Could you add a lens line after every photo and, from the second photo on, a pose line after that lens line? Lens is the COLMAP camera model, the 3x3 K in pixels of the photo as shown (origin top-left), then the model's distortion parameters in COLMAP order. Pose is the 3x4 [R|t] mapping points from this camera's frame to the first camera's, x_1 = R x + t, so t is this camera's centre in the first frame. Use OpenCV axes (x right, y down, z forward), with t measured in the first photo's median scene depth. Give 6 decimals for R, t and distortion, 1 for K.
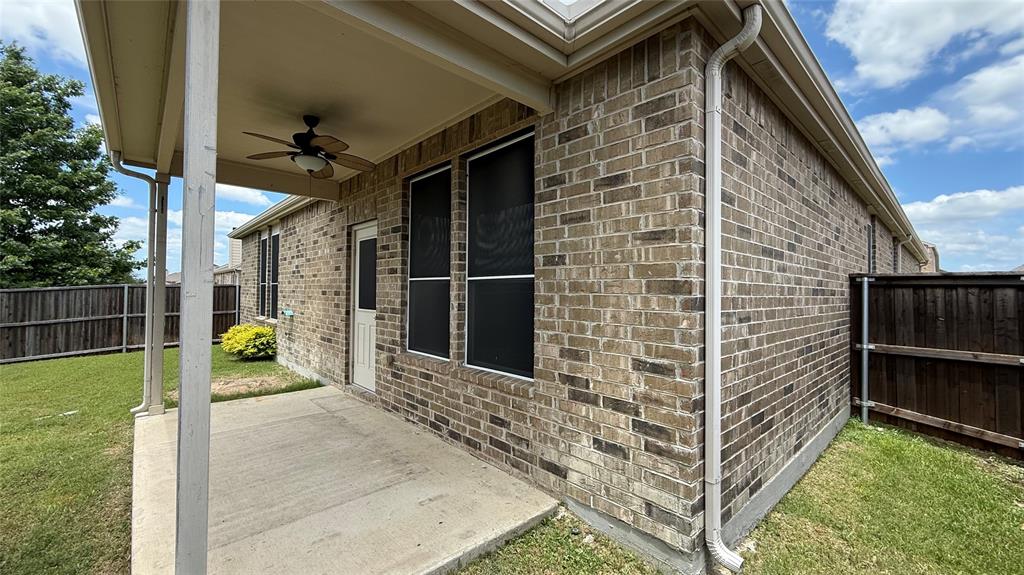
lens RADIAL K [[403.6, 0, 512.0], [0, 403.6, 287.5], [0, 0, 1]] dist [0.001249, 0.000170]
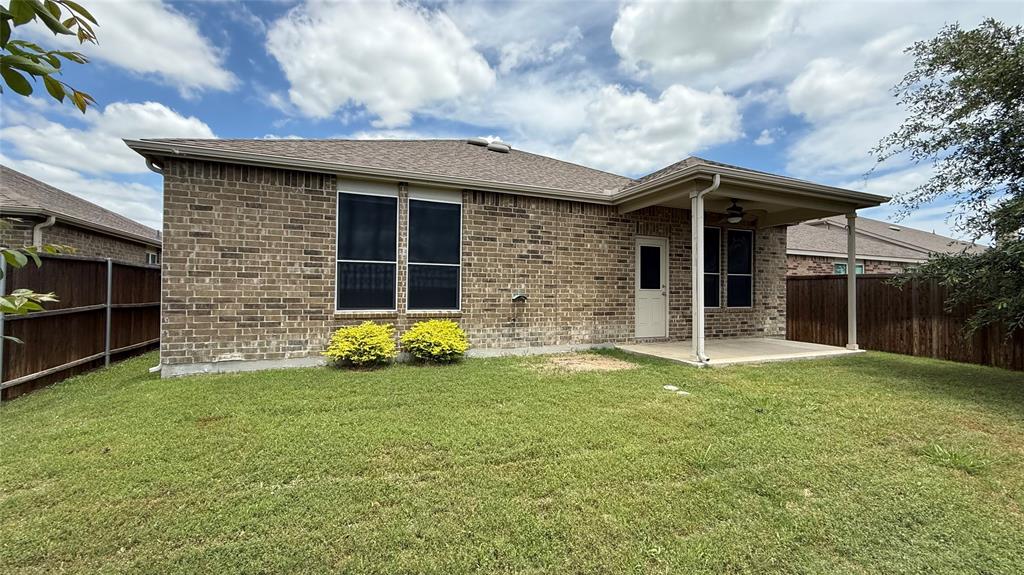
lens RADIAL K [[403.6, 0, 512.0], [0, 403.6, 287.5], [0, 0, 1]] dist [0.001249, 0.000170]
pose [[0.339422, 0.000379, 0.940634, -3.500602], [-0.015673, 0.999863, 0.005252, 0.080004], [-0.940504, -0.016526, 0.339381, 1.632246]]
